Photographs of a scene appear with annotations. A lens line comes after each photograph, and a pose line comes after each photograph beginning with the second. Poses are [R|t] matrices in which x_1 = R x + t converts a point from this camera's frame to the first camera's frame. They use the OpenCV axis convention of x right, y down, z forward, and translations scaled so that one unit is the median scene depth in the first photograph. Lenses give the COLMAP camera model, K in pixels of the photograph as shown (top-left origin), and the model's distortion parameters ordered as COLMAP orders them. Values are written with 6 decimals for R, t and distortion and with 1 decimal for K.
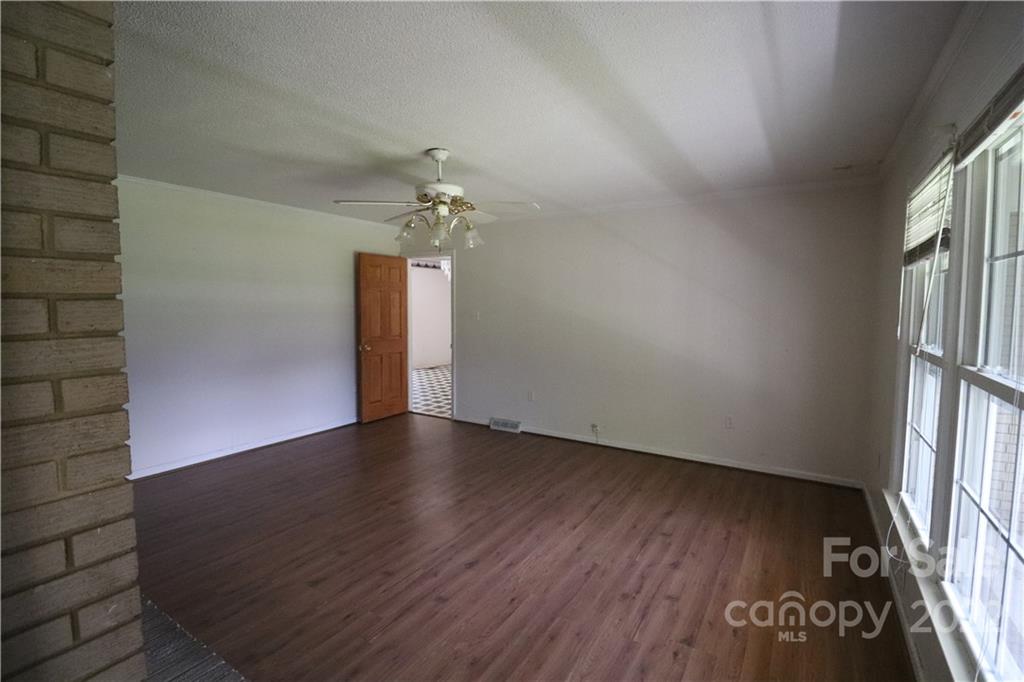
lens RADIAL K [[482.9, 0, 508.8], [0, 482.9, 338.4], [0, 0, 1]] dist [-0.002962, -0.000530]
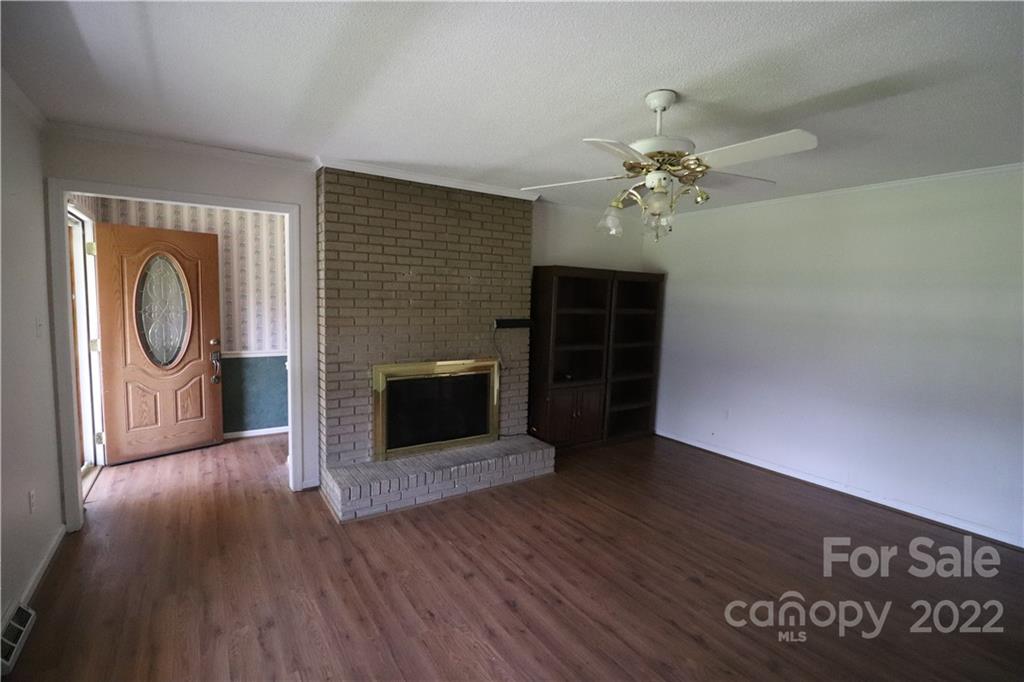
lens RADIAL K [[482.9, 0, 508.4], [0, 482.9, 342.2], [0, 0, 1]] dist [-0.002962, -0.000530]
pose [[-0.429291, 0.065102, -0.900817, 0.707143], [-0.092257, 0.989020, 0.115443, -0.103735], [0.898442, 0.132666, -0.418571, 1.353205]]
